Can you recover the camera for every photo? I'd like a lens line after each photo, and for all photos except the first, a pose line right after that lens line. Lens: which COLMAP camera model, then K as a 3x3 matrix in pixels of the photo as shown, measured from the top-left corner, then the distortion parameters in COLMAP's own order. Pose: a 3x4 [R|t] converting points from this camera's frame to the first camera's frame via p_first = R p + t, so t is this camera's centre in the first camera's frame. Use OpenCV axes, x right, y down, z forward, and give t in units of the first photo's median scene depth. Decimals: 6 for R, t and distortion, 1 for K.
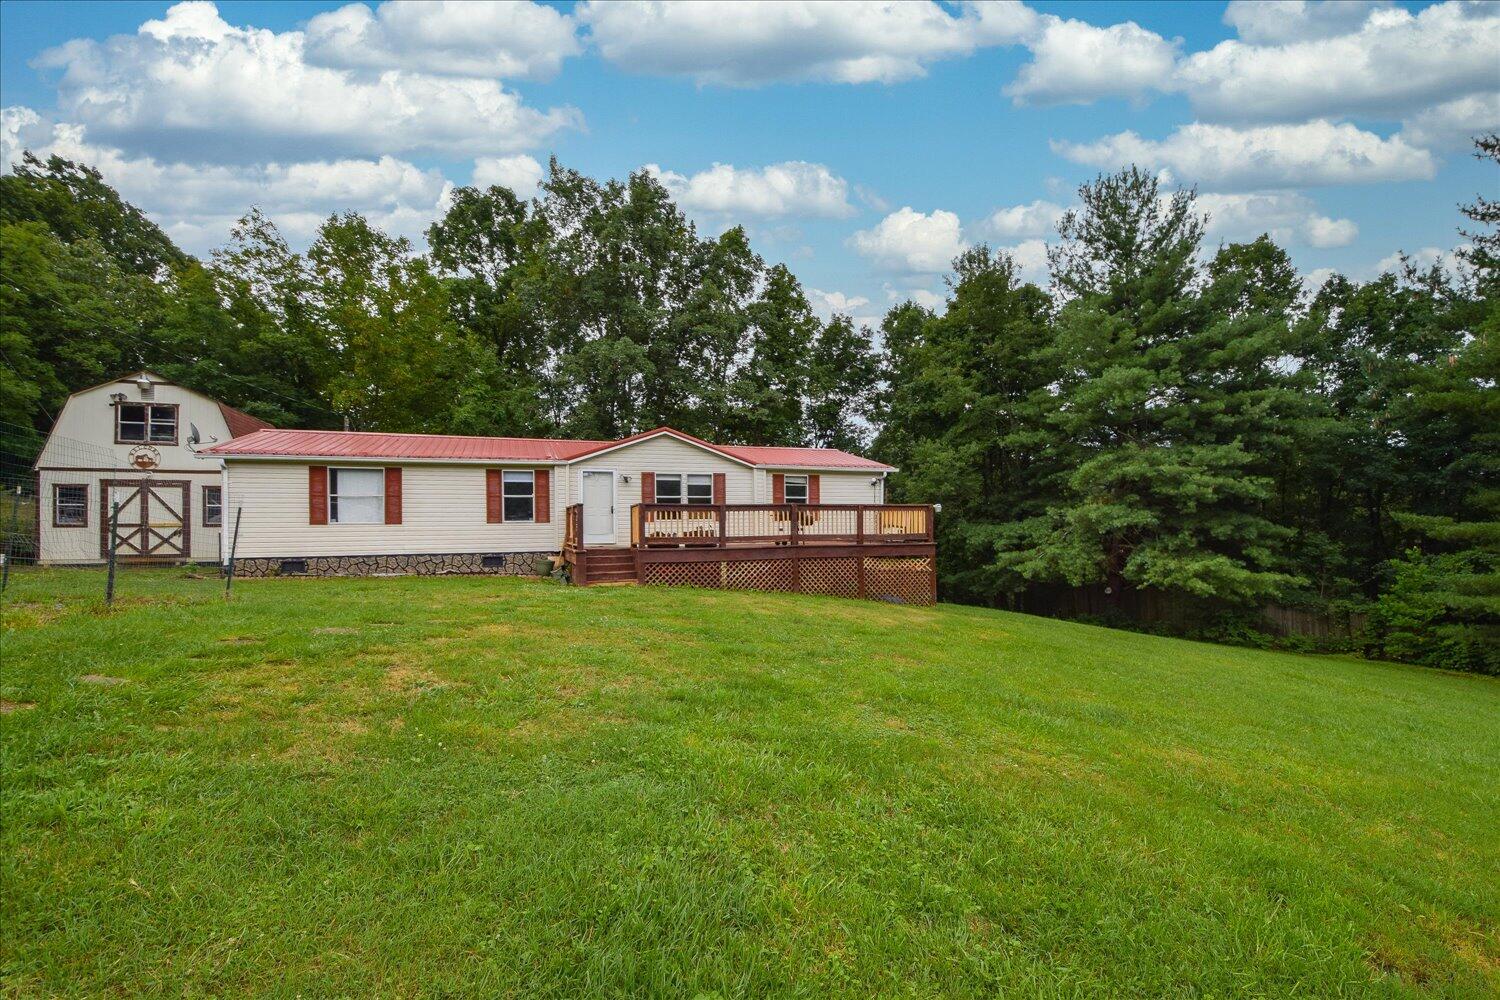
lens RADIAL K [[738.8, 0, 750.0], [0, 738.8, 500.0], [0, 0, 1]] dist [-0.001509, -0.000231]
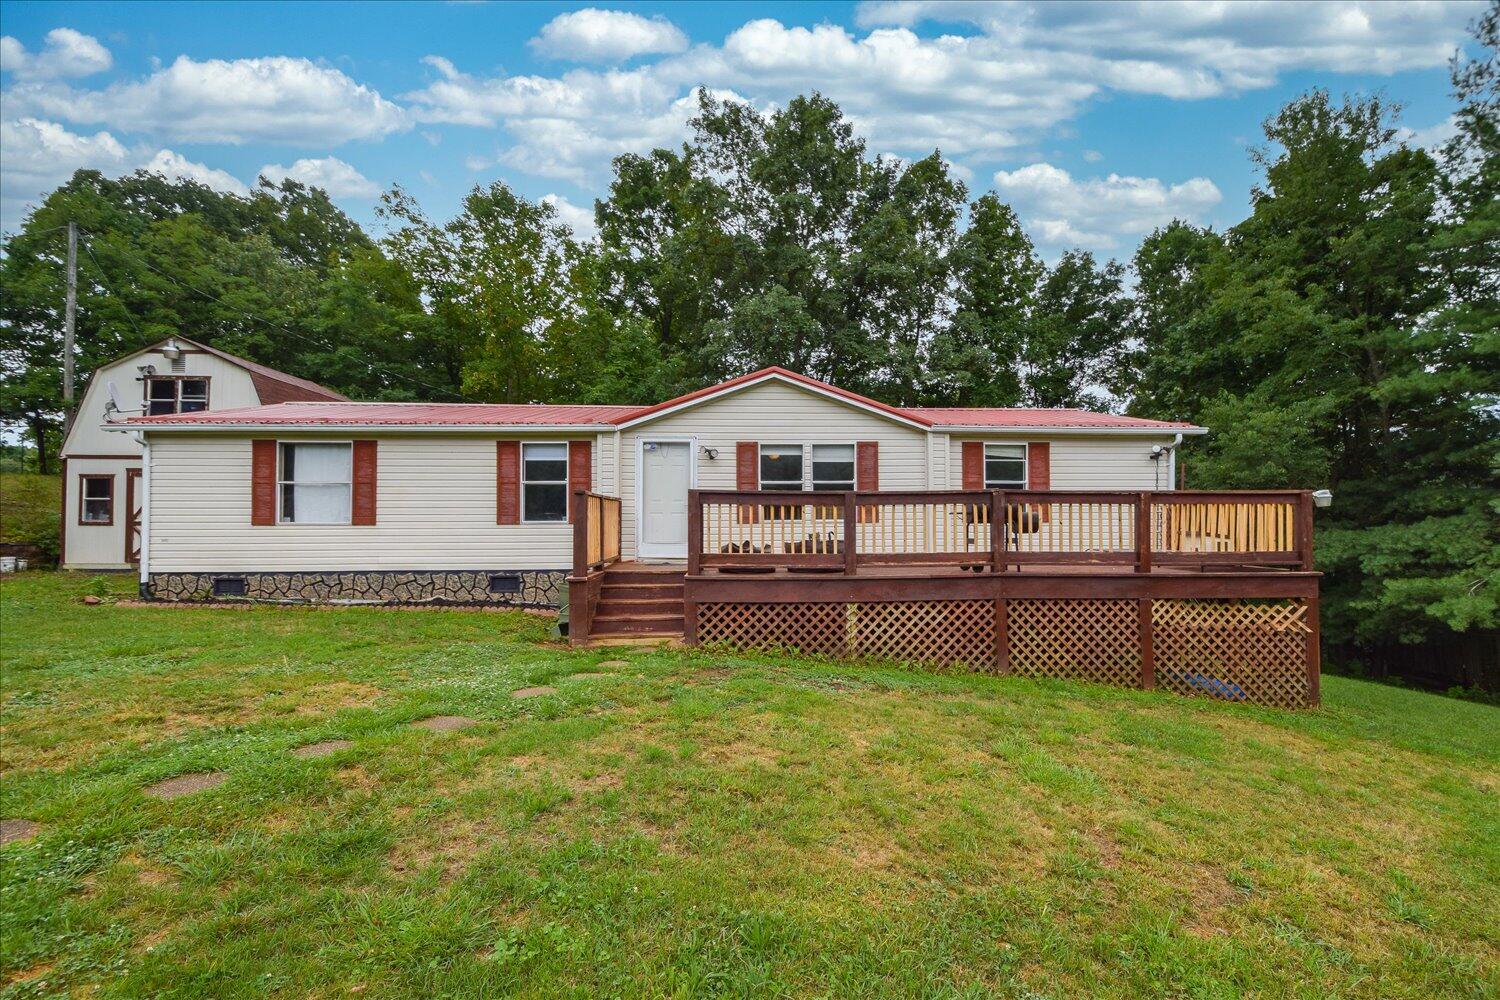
lens RADIAL K [[732.1, 0, 750.0], [0, 732.1, 500.0], [0, 0, 1]] dist [0.016155, 0.000054]
pose [[0.959914, -0.002624, -0.280281, 0.032272], [0.003339, 0.999992, 0.002073, 0.008736], [0.280273, -0.002926, 0.959916, 0.406674]]
